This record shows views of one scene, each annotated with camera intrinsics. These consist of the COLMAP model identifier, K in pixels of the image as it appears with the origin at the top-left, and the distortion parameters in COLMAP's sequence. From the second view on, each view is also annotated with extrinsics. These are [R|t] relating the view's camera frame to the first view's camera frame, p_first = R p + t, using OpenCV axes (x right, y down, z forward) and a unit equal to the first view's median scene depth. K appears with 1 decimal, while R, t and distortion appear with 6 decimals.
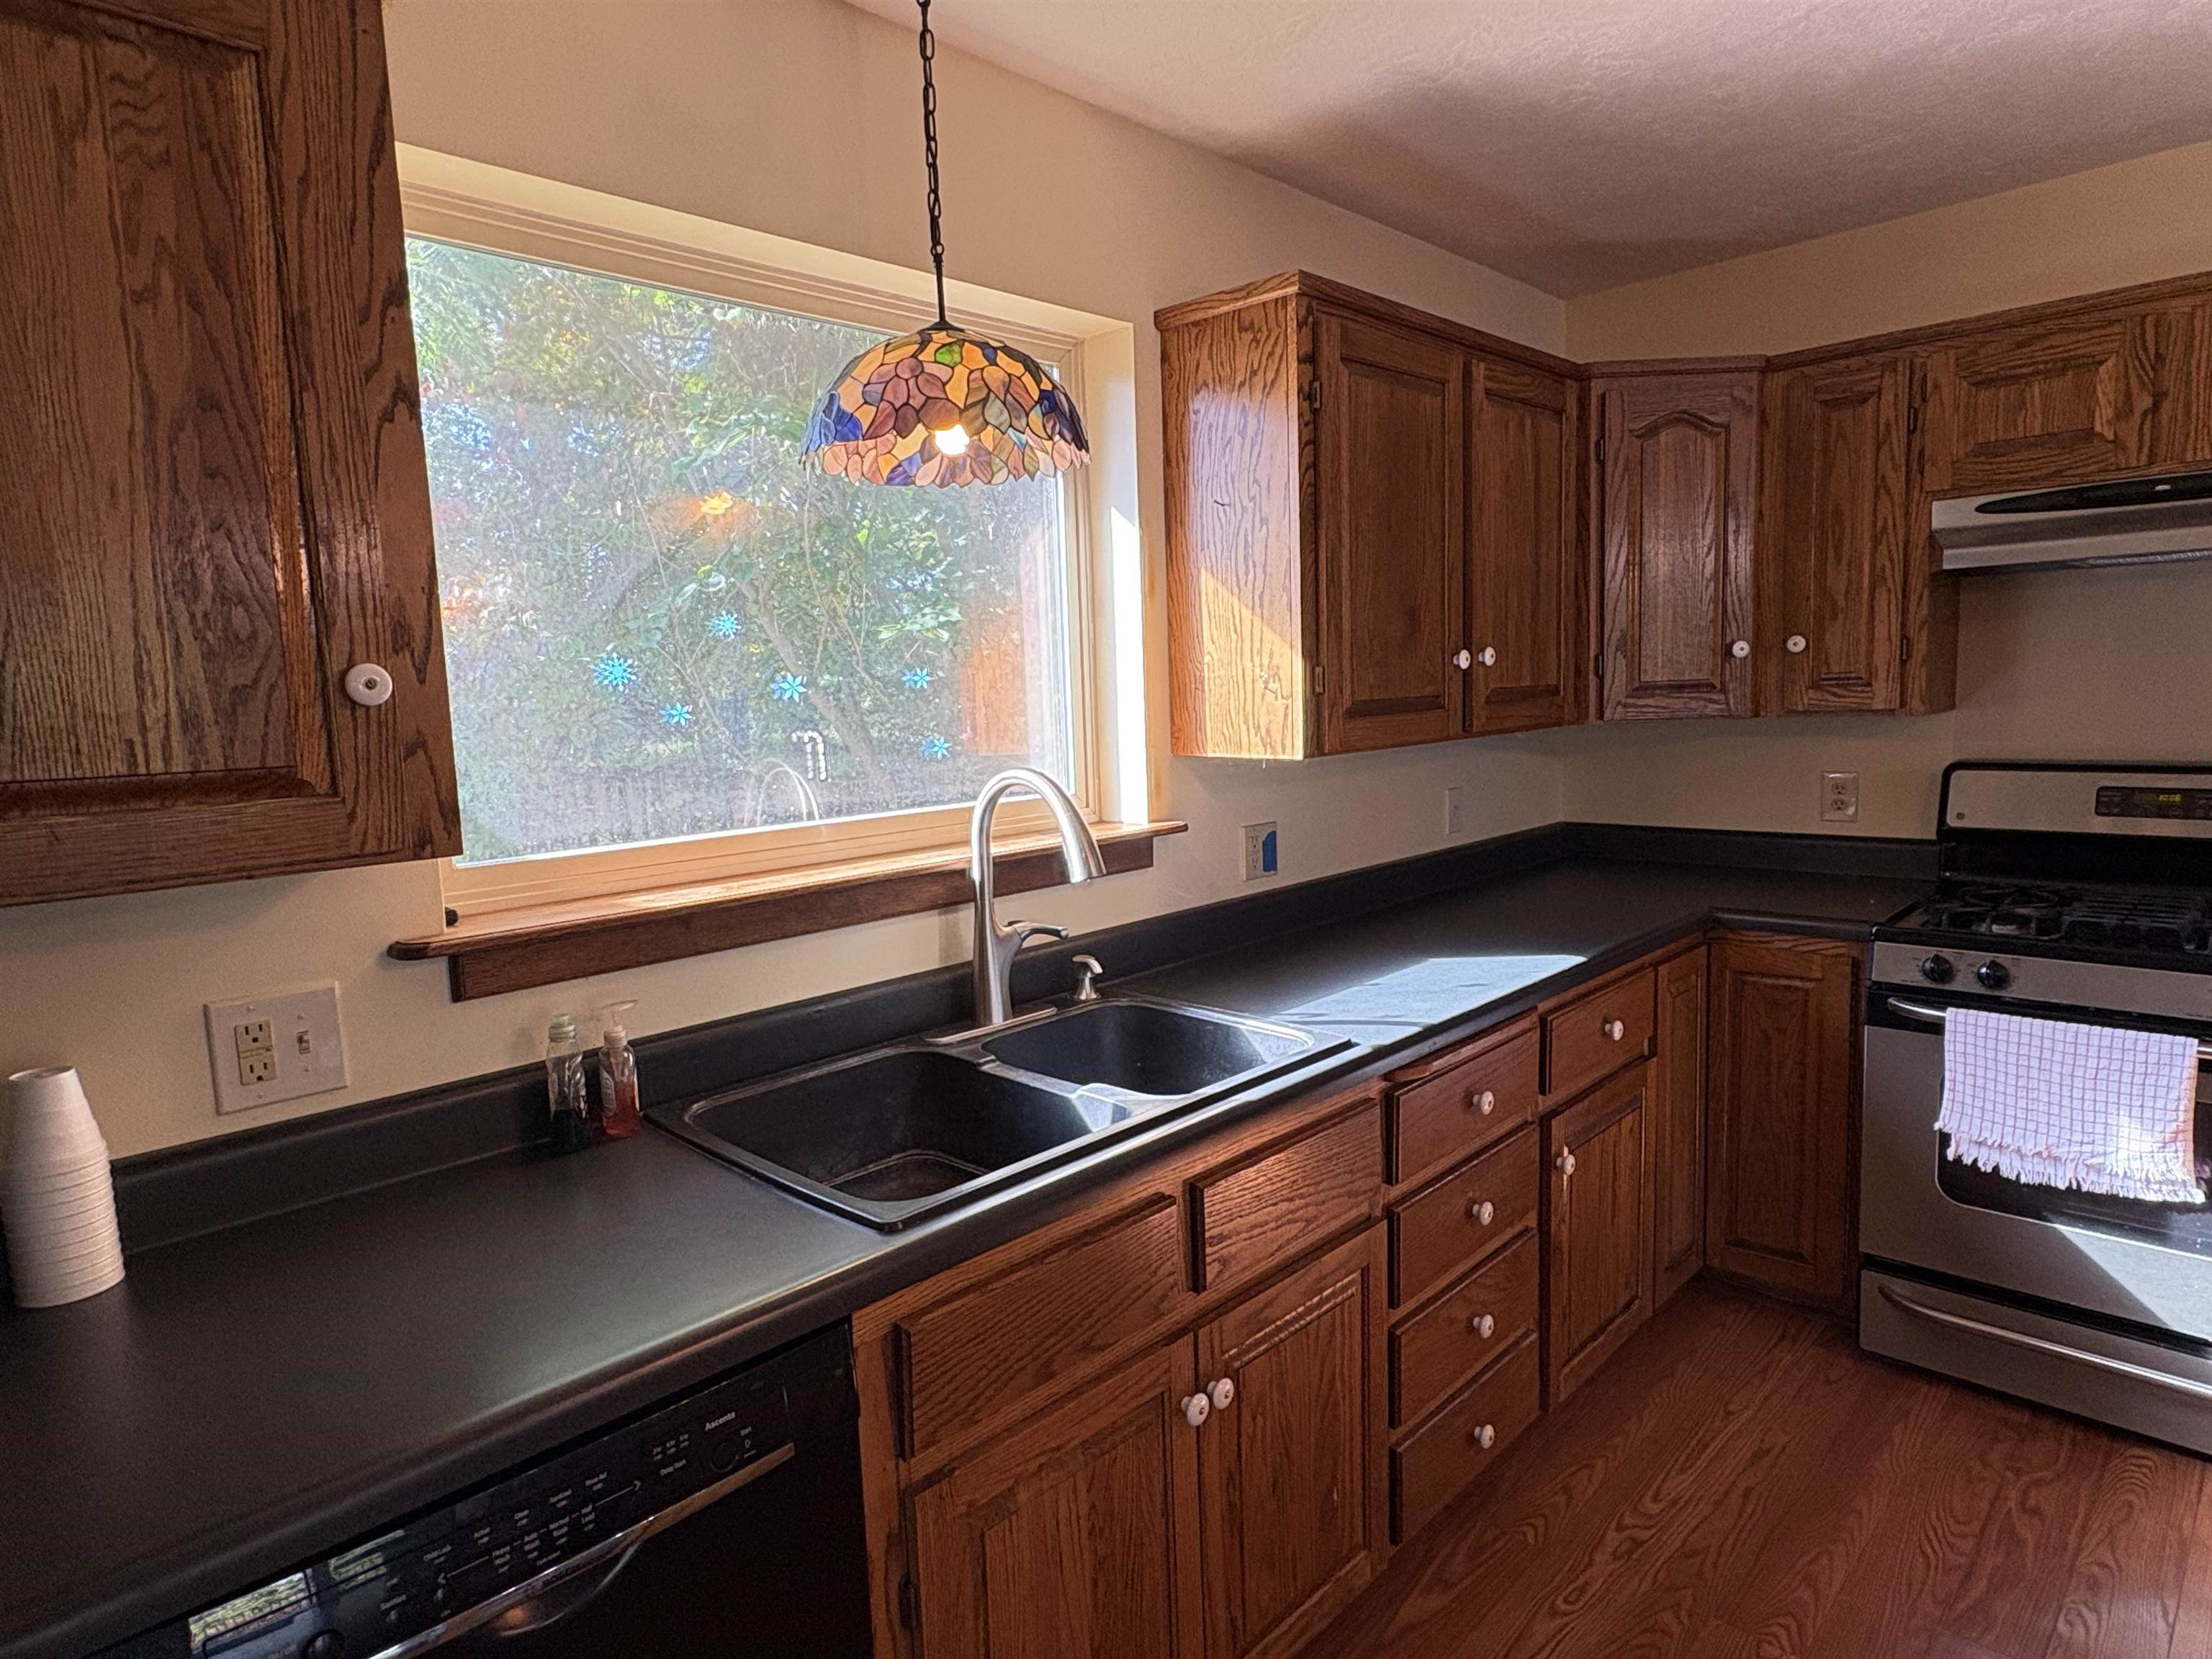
lens RADIAL K [[1265.4, 0, 1093.2], [0, 1265.4, 833.3], [0, 0, 1]] dist [-0.003691, 0.003452]
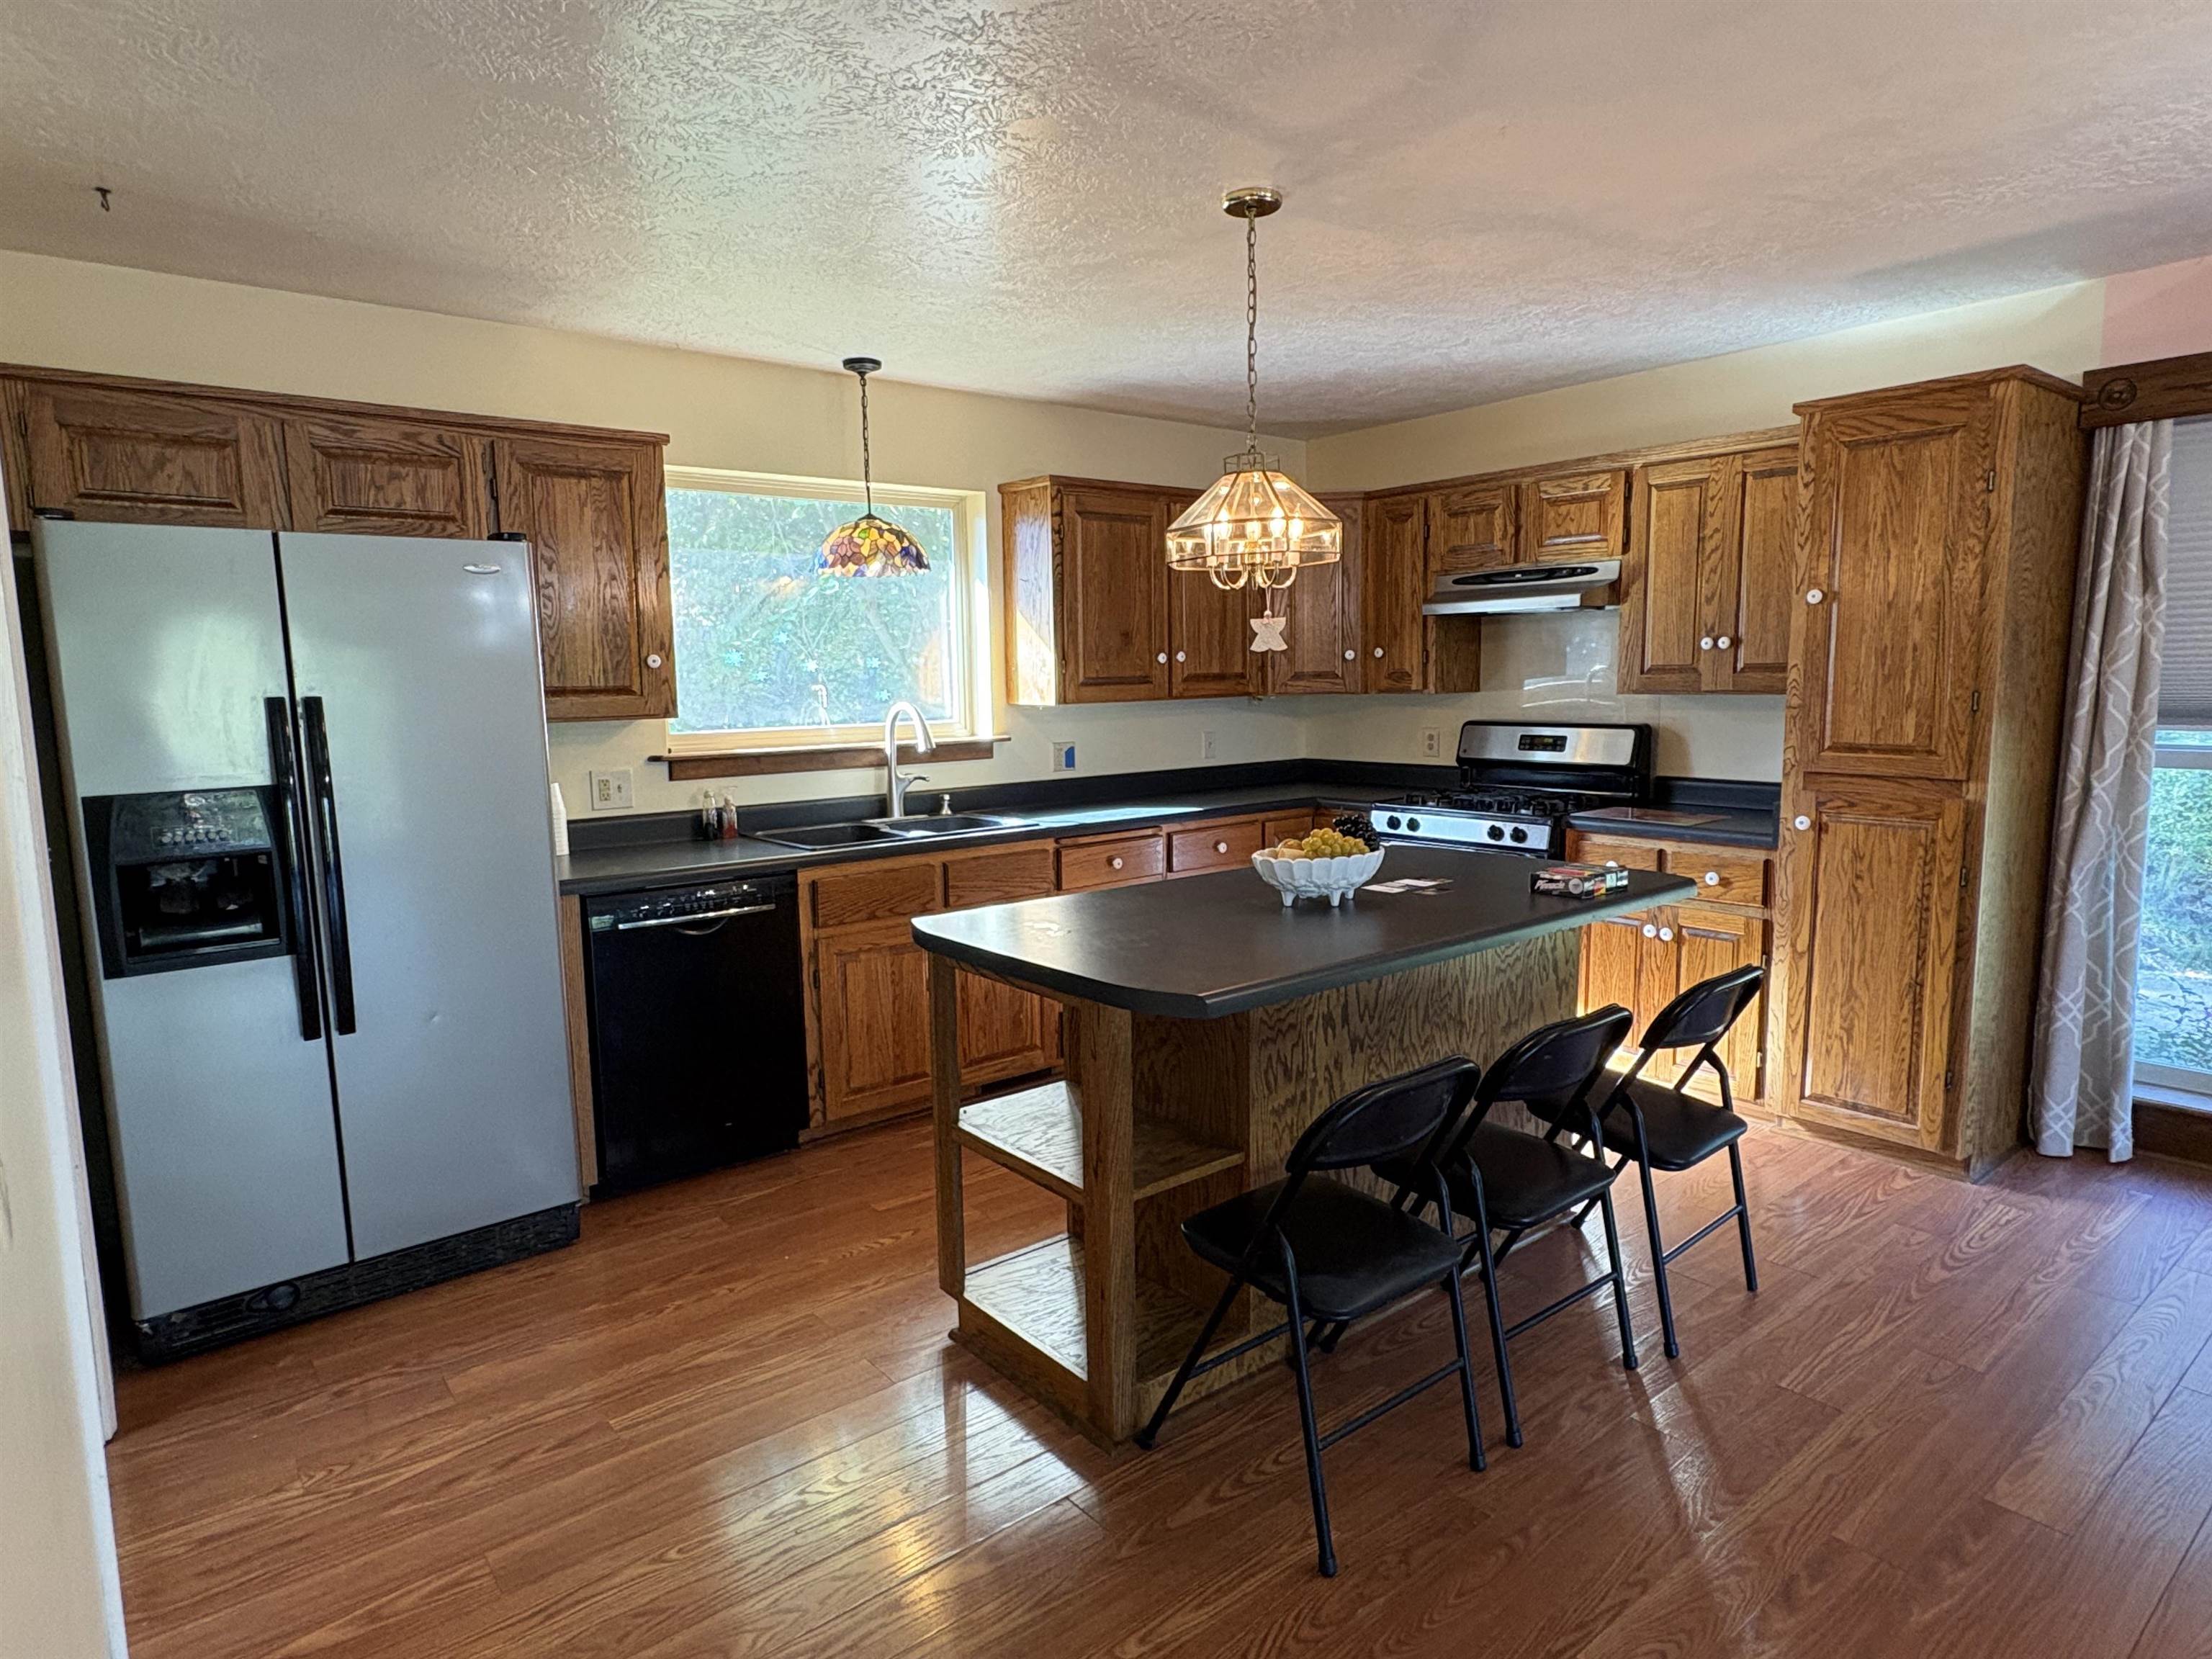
lens RADIAL K [[1265.4, 0, 1093.3], [0, 1265.4, 835.5], [0, 0, 1]] dist [-0.003691, 0.003452]
pose [[0.993485, 0.034098, -0.108739, 0.453822], [-0.032706, 0.999359, 0.014560, 0.121450], [0.109166, -0.010908, 0.993964, -1.044677]]
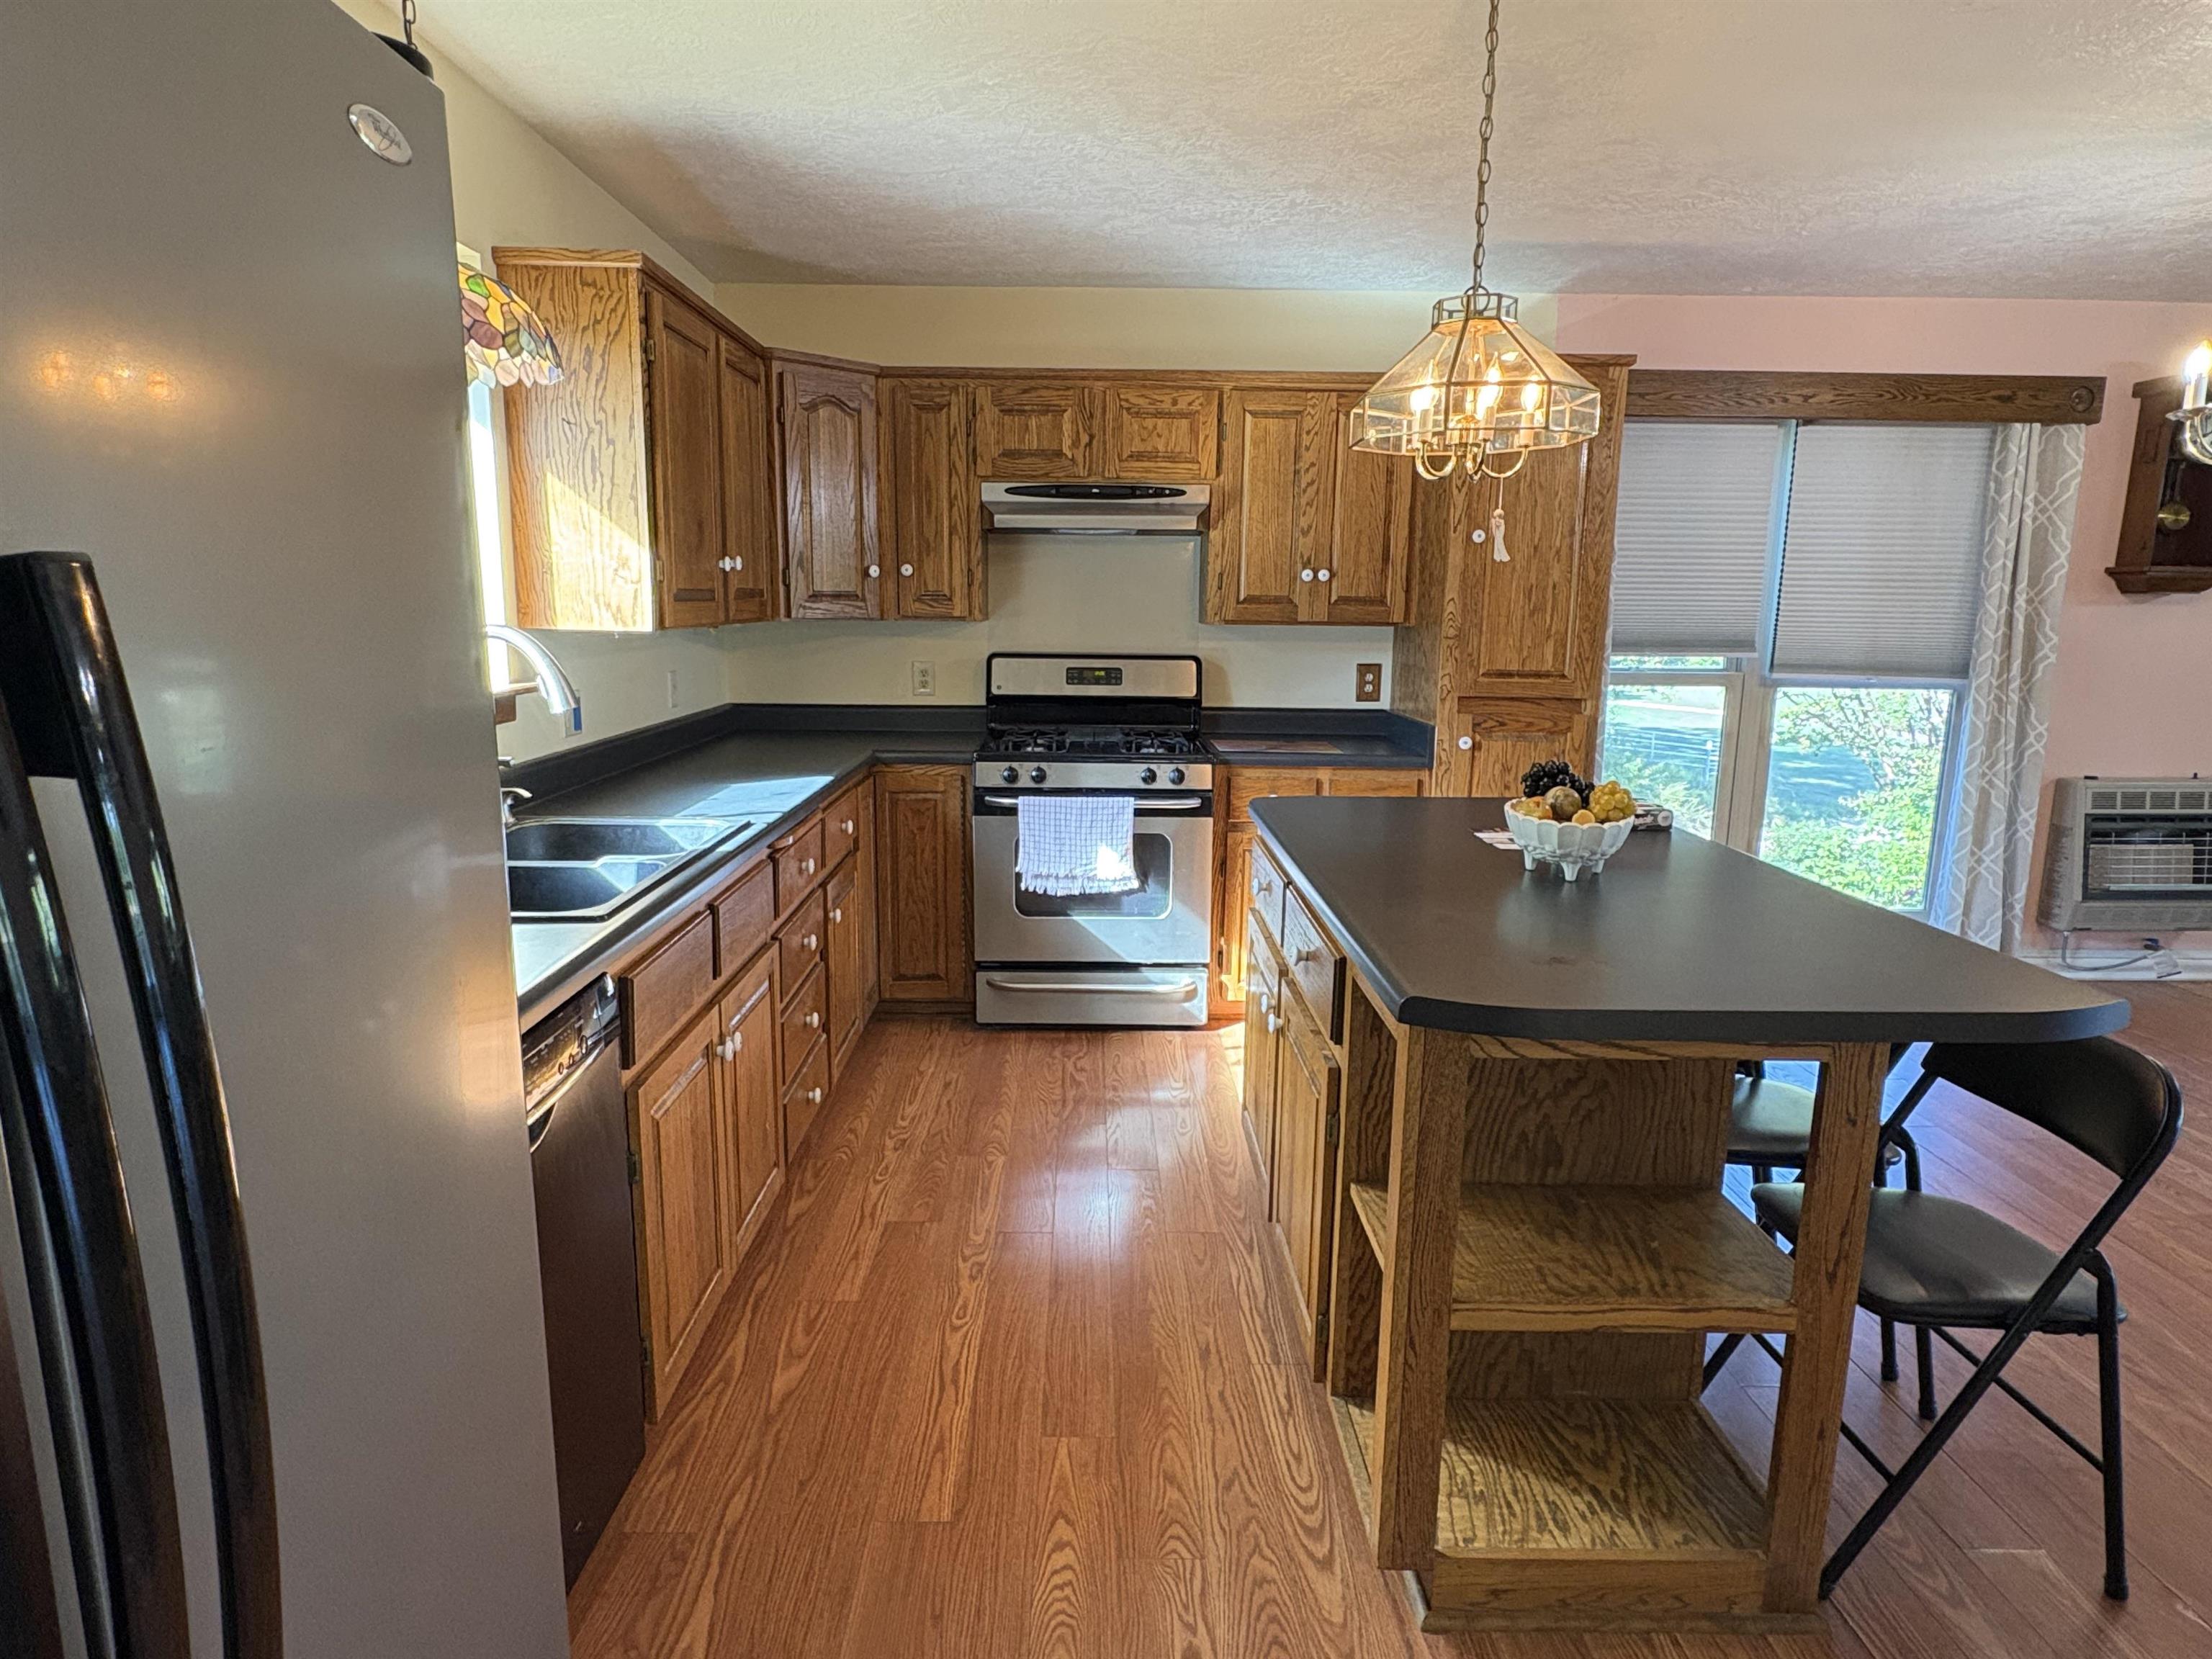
lens RADIAL K [[1265.4, 0, 1098.0], [0, 1265.4, 832.3], [0, 0, 1]] dist [-0.003691, 0.003452]
pose [[0.702672, -0.082054, 0.706767, -0.443188], [0.045375, 0.996474, 0.070577, 0.076161], [-0.710066, -0.017523, 0.703918, -0.247569]]
